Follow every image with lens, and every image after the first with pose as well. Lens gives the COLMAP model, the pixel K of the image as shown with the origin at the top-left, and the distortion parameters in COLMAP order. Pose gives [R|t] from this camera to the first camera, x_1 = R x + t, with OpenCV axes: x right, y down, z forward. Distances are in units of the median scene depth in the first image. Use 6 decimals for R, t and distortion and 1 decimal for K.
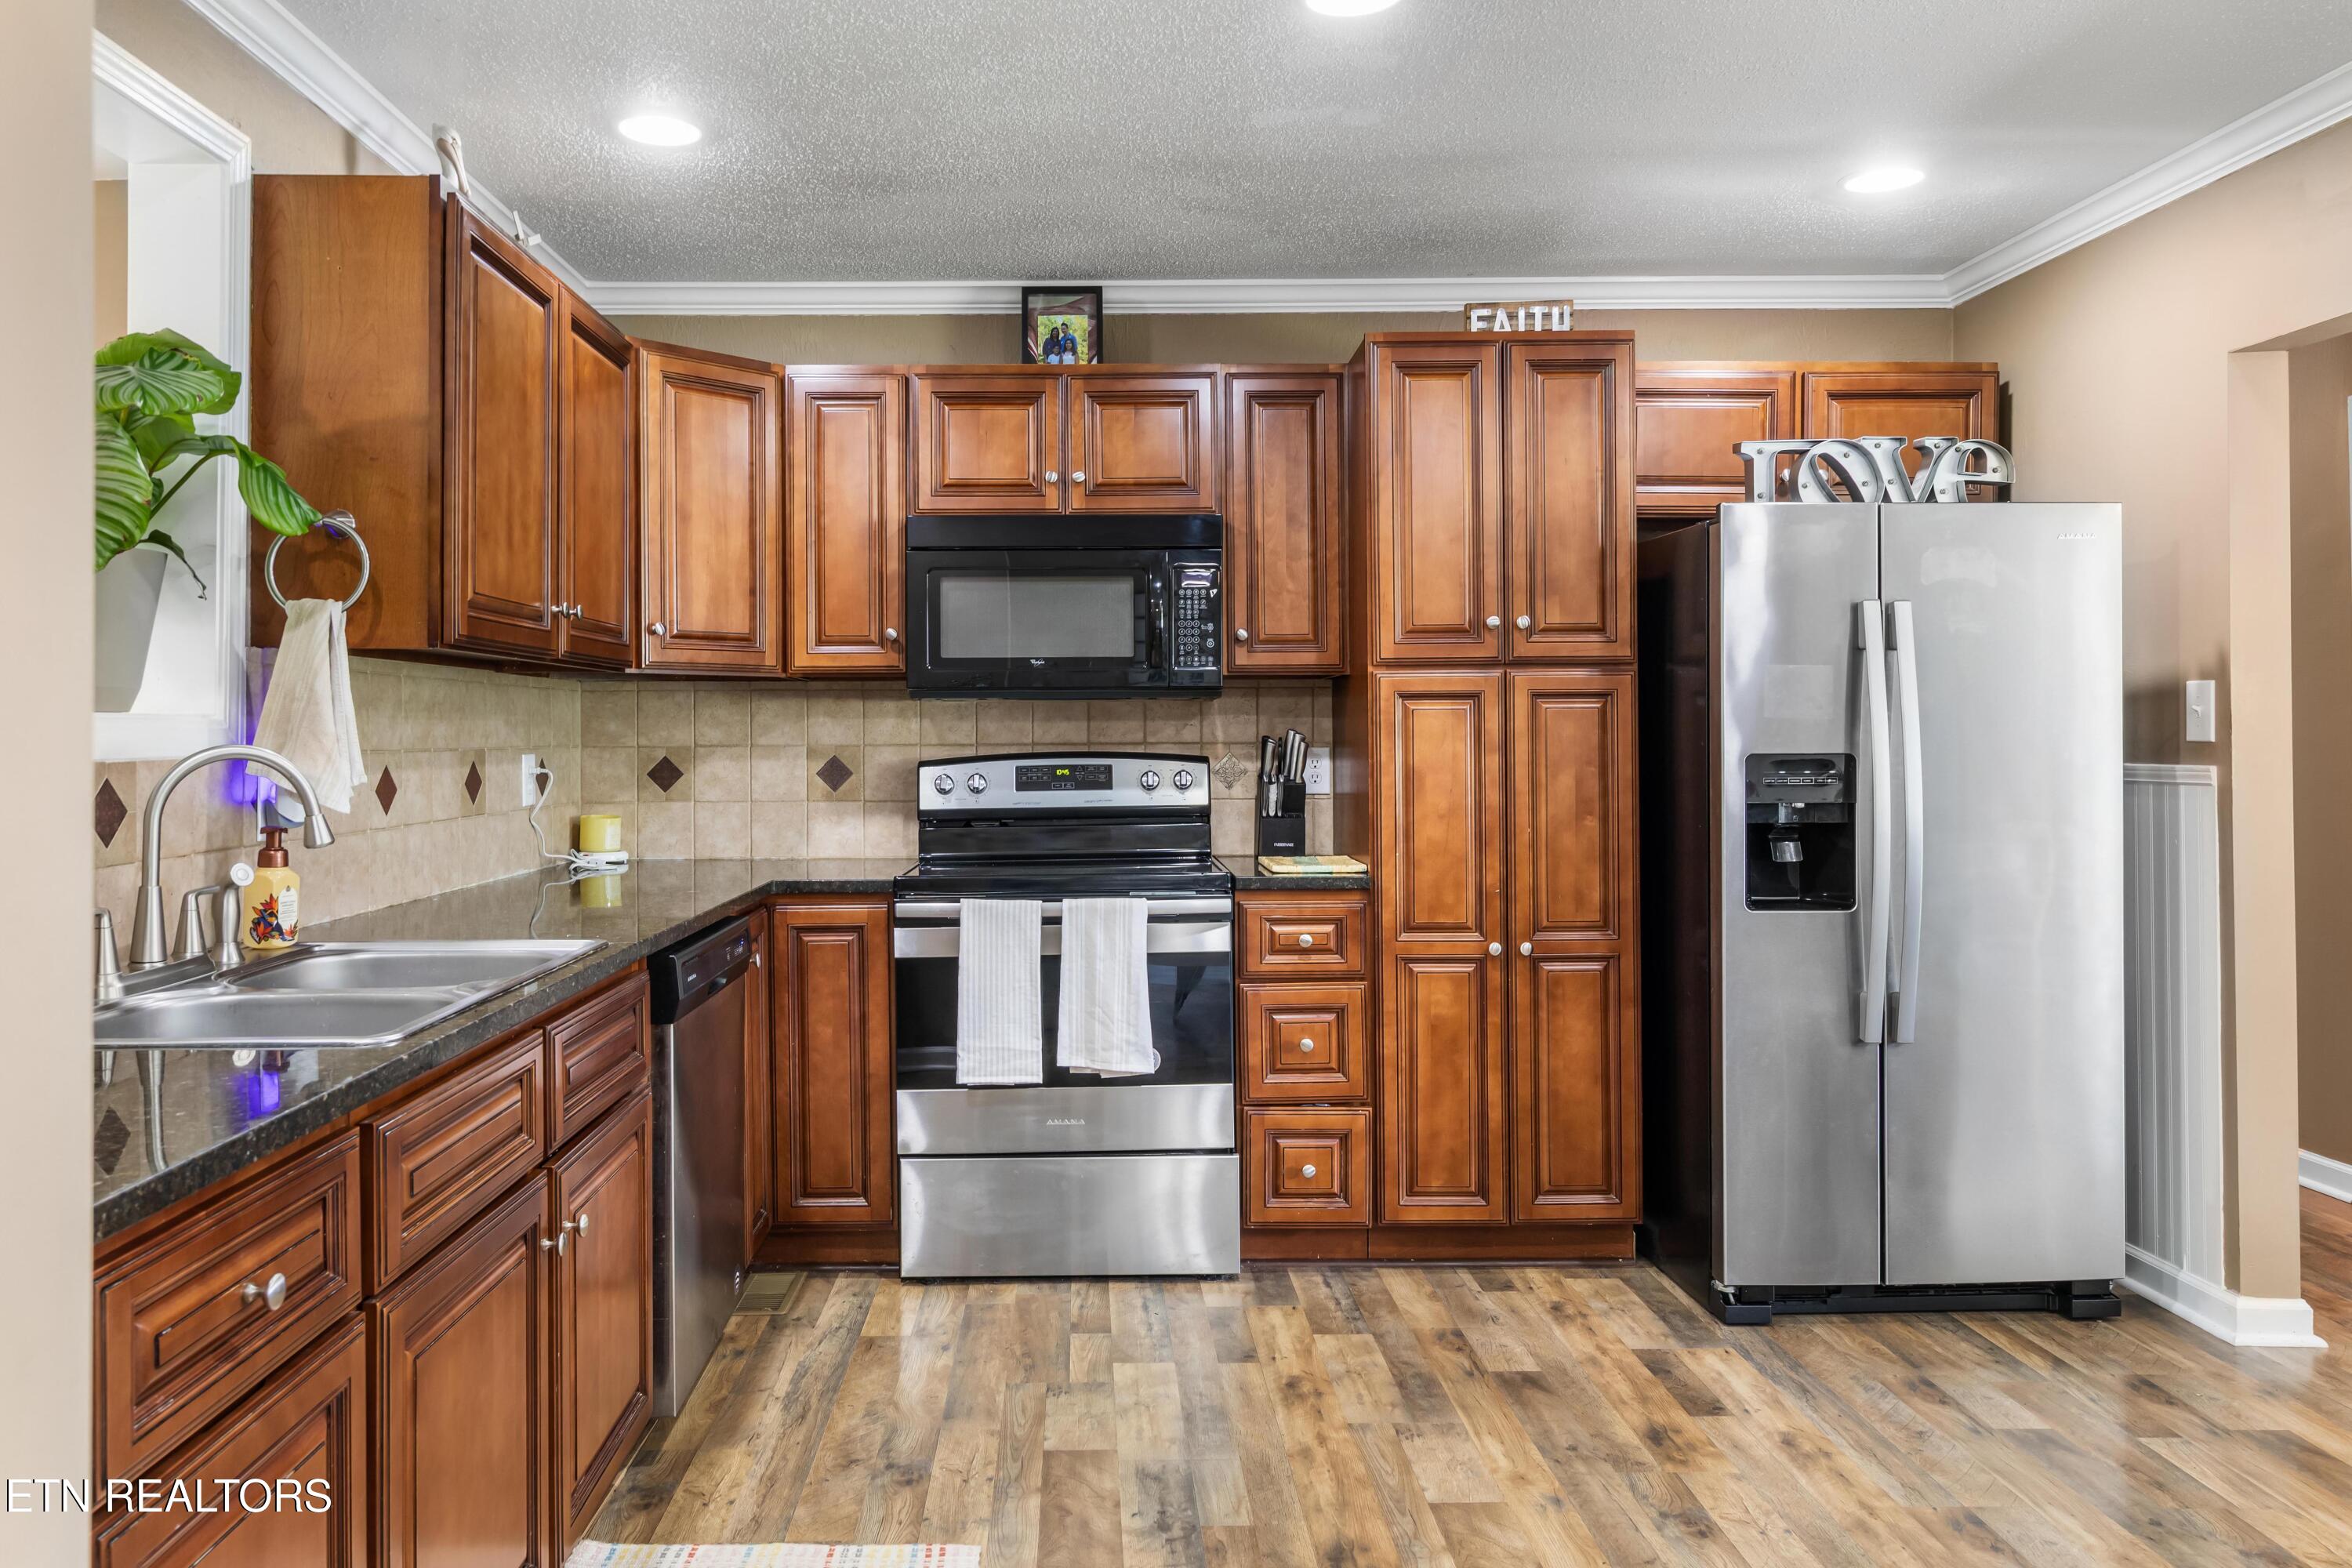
lens RADIAL K [[1630.8, 0, 1075.0], [0, 1630.8, 733.4], [0, 0, 1]] dist [0.007018, 0.002723]
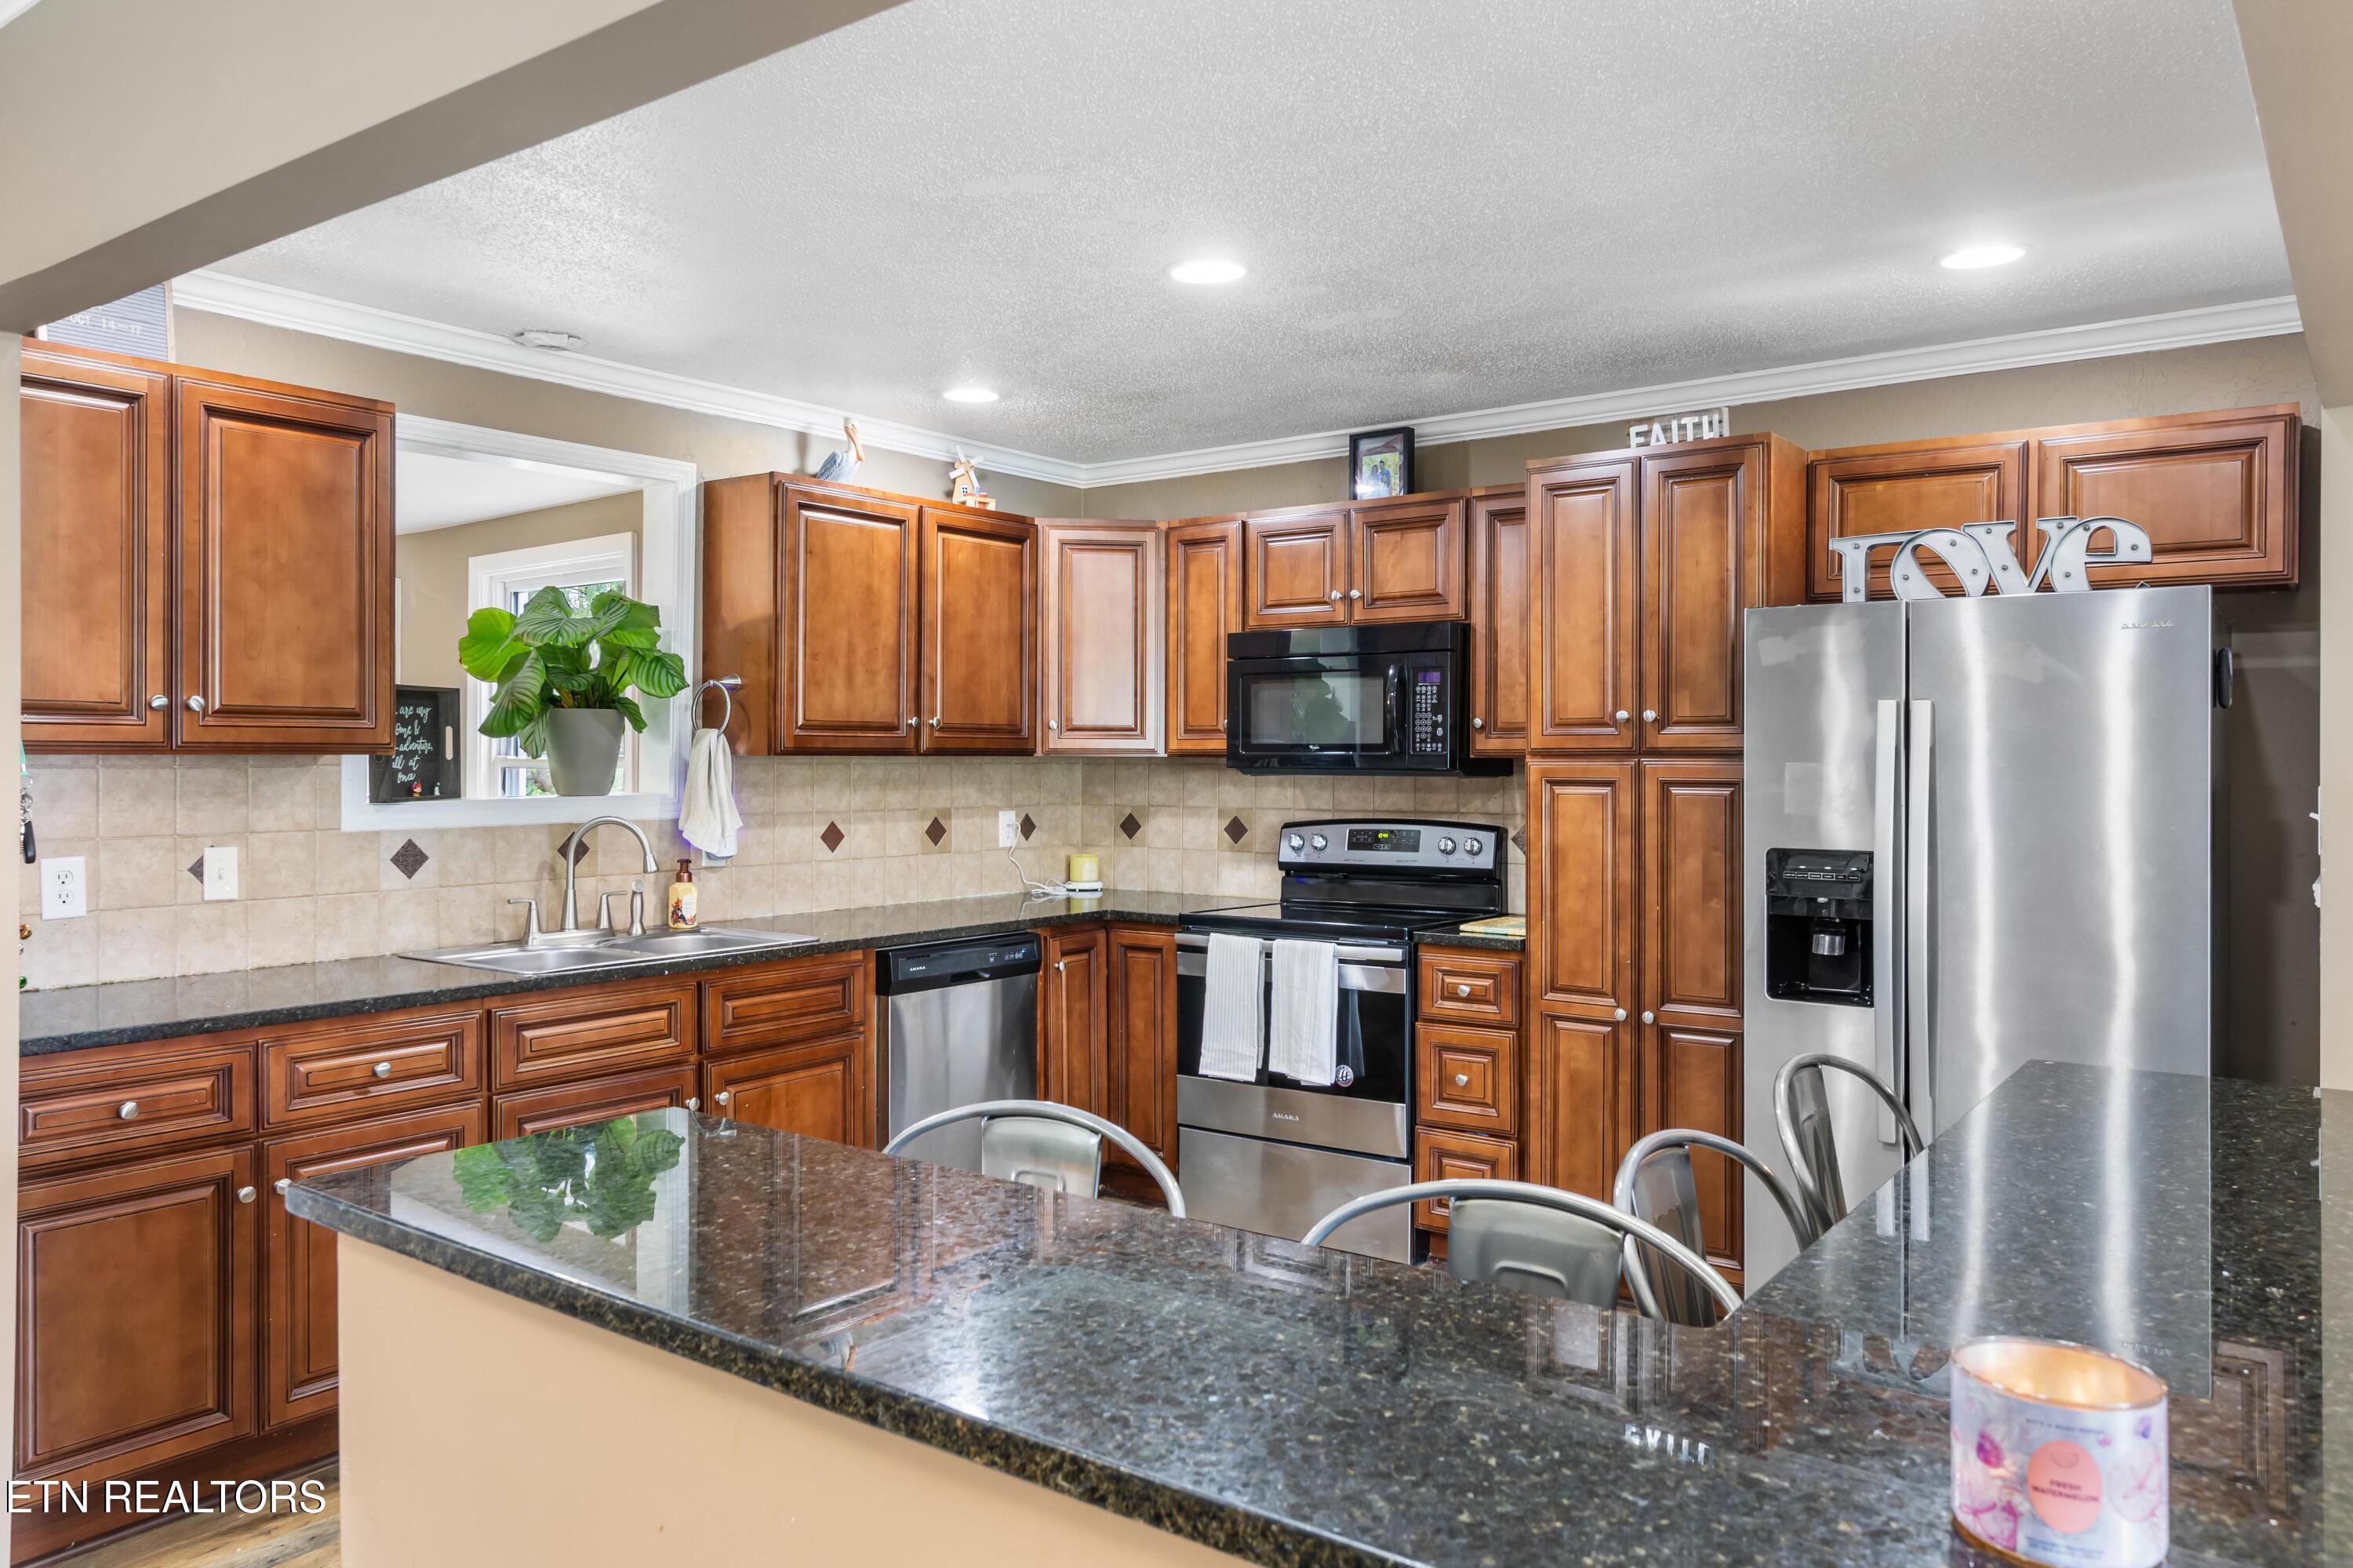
lens RADIAL K [[1602.6, 0, 1112.8], [0, 1602.6, 765.5], [0, 0, 1]] dist [0.013065, -0.012740]
pose [[0.792777, 0.009258, -0.609442, 0.637615], [-0.006009, 0.999955, 0.007372, -0.040713], [0.609482, -0.002182, 0.792797, -0.060984]]
